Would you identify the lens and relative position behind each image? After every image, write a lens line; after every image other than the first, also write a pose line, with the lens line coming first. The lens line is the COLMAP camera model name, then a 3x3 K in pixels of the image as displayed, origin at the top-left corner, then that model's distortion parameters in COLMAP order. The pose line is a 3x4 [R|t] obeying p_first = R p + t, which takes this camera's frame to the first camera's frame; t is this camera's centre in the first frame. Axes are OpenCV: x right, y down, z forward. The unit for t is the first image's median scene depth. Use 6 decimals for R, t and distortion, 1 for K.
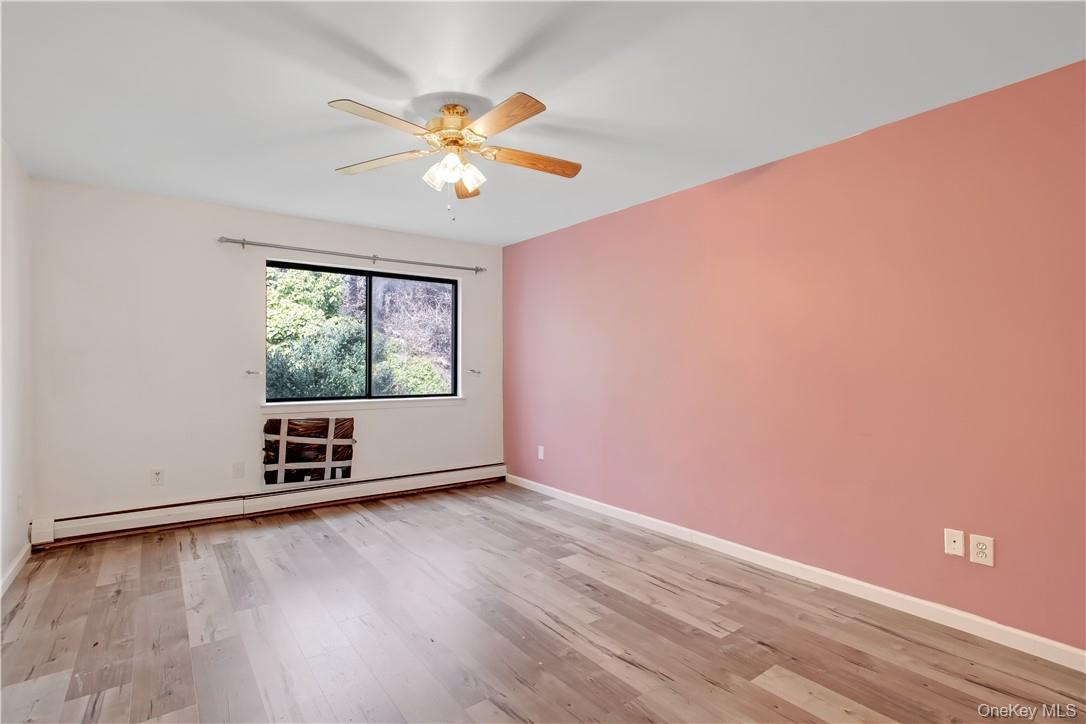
lens RADIAL K [[519.8, 0, 544.7], [0, 519.8, 362.5], [0, 0, 1]] dist [-0.014799, 0.002501]
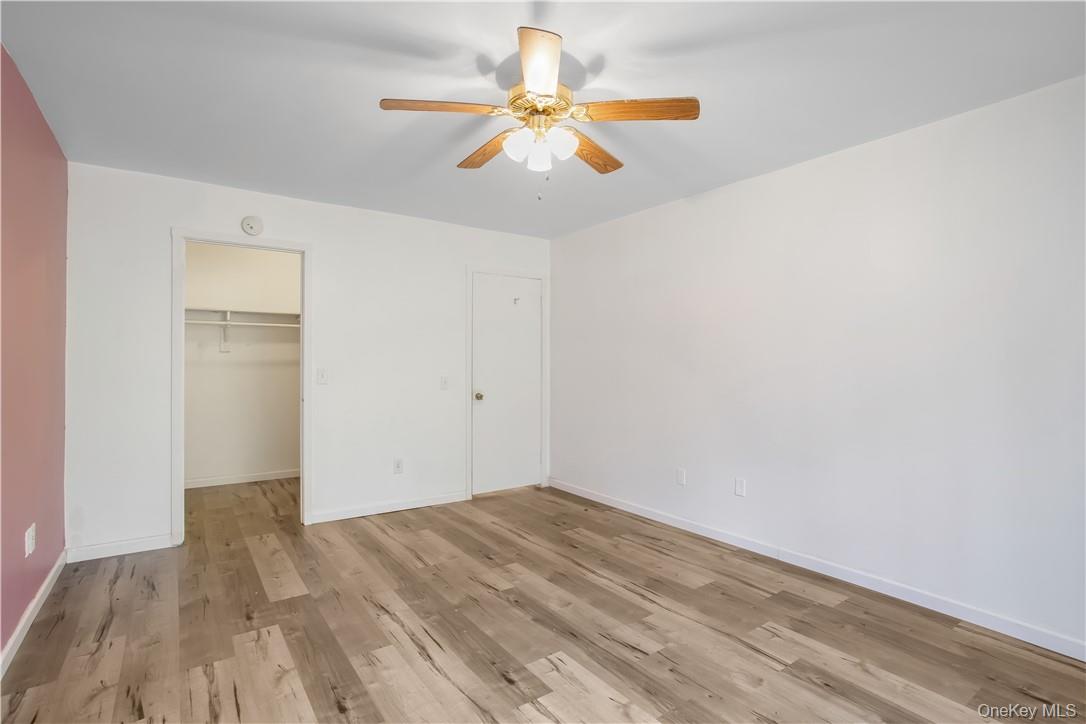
lens RADIAL K [[519.8, 0, 542.0], [0, 519.8, 360.0], [0, 0, 1]] dist [-0.014799, 0.002501]
pose [[-0.999611, -0.002997, 0.027725, -0.218219], [-0.003026, 0.999995, -0.001006, -0.002386], [-0.027722, -0.001090, -0.999615, 2.004552]]
